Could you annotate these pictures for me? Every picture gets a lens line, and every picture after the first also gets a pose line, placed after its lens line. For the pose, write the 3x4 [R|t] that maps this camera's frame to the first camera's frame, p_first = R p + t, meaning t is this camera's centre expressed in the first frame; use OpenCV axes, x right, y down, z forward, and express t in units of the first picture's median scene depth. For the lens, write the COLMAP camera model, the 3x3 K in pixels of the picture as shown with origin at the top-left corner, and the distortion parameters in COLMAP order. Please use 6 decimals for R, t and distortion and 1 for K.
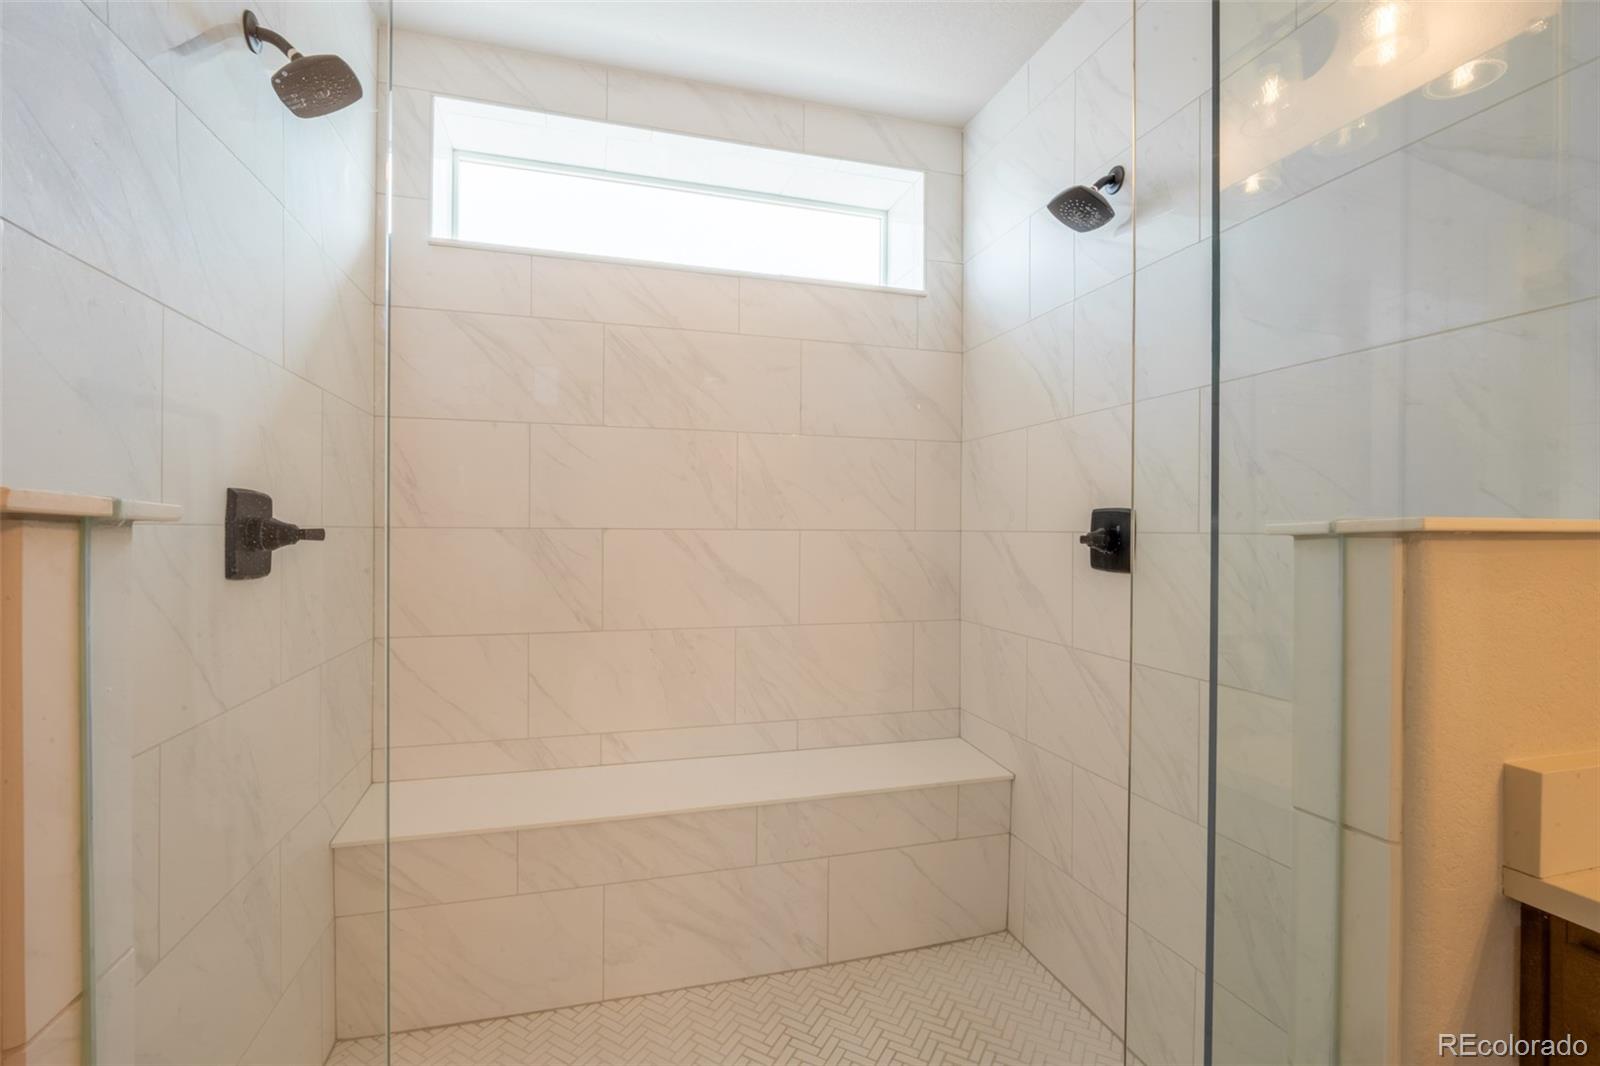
lens RADIAL K [[710.7, 0, 791.0], [0, 710.7, 533.0], [0, 0, 1]] dist [-0.008701, 0.000978]
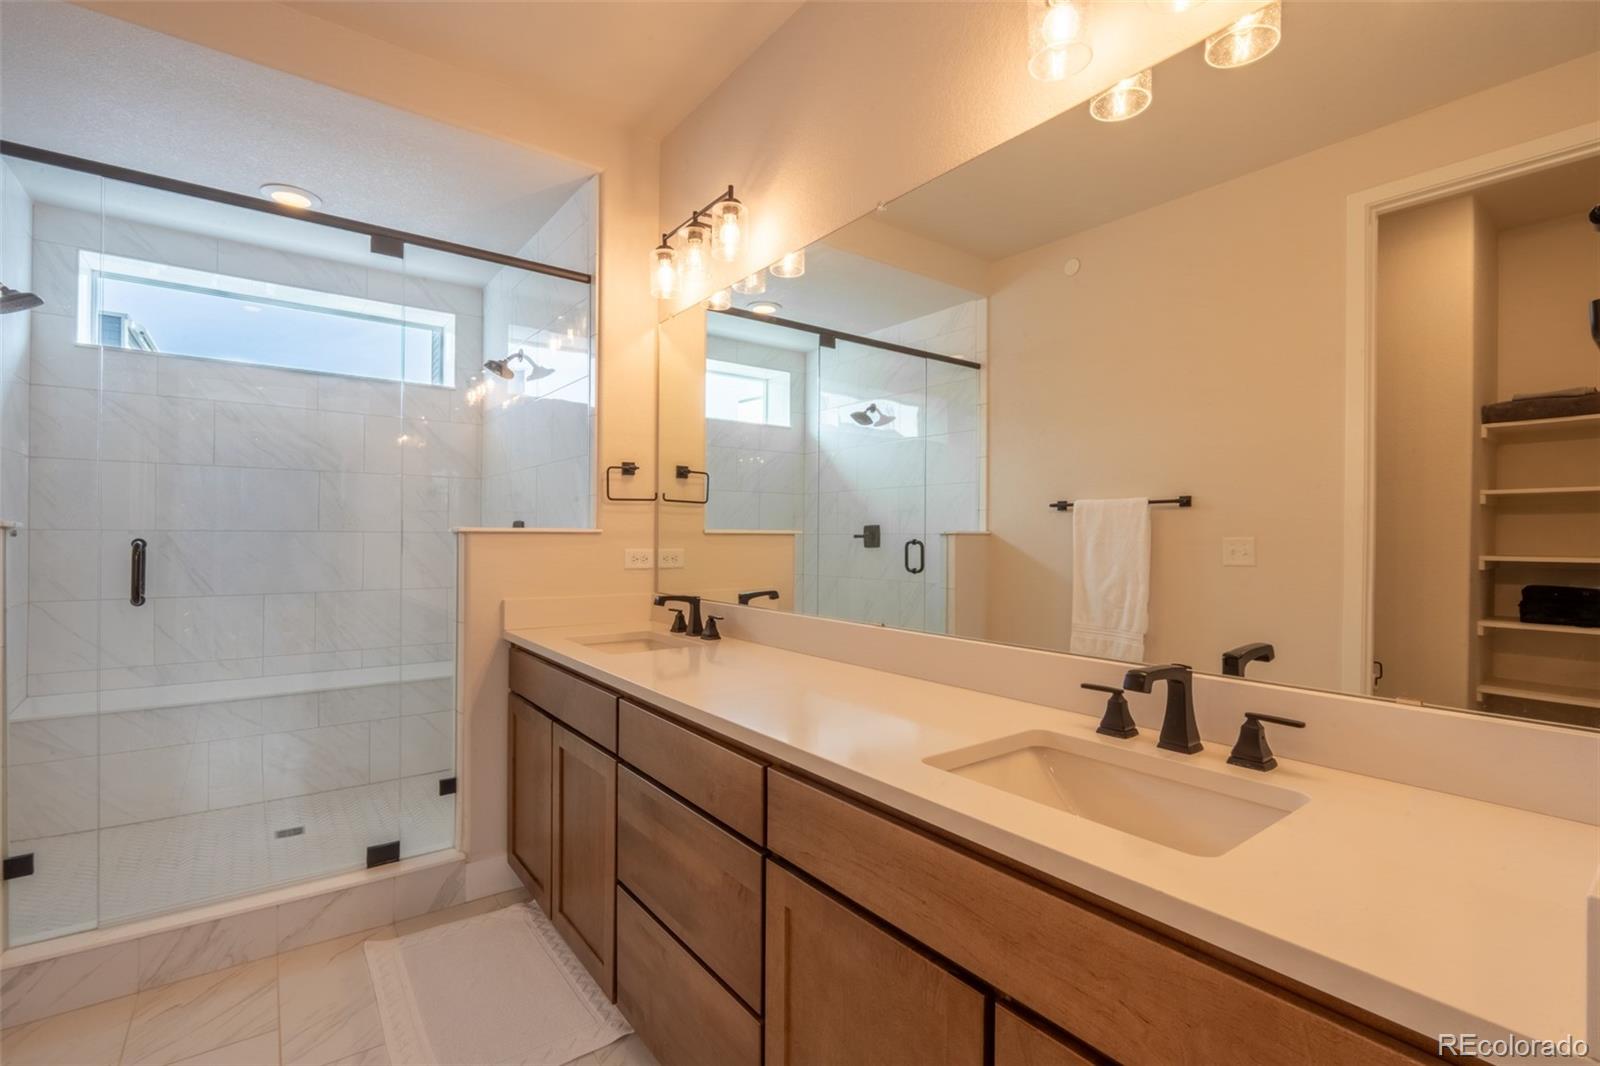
lens RADIAL K [[710.7, 0, 791.0], [0, 710.7, 533.0], [0, 0, 1]] dist [-0.008701, 0.000978]
pose [[0.935701, 0.000085, 0.352795, 0.368555], [0.001322, 0.999992, -0.003749, 0.006298], [-0.352792, 0.003975, 0.935693, -0.890903]]
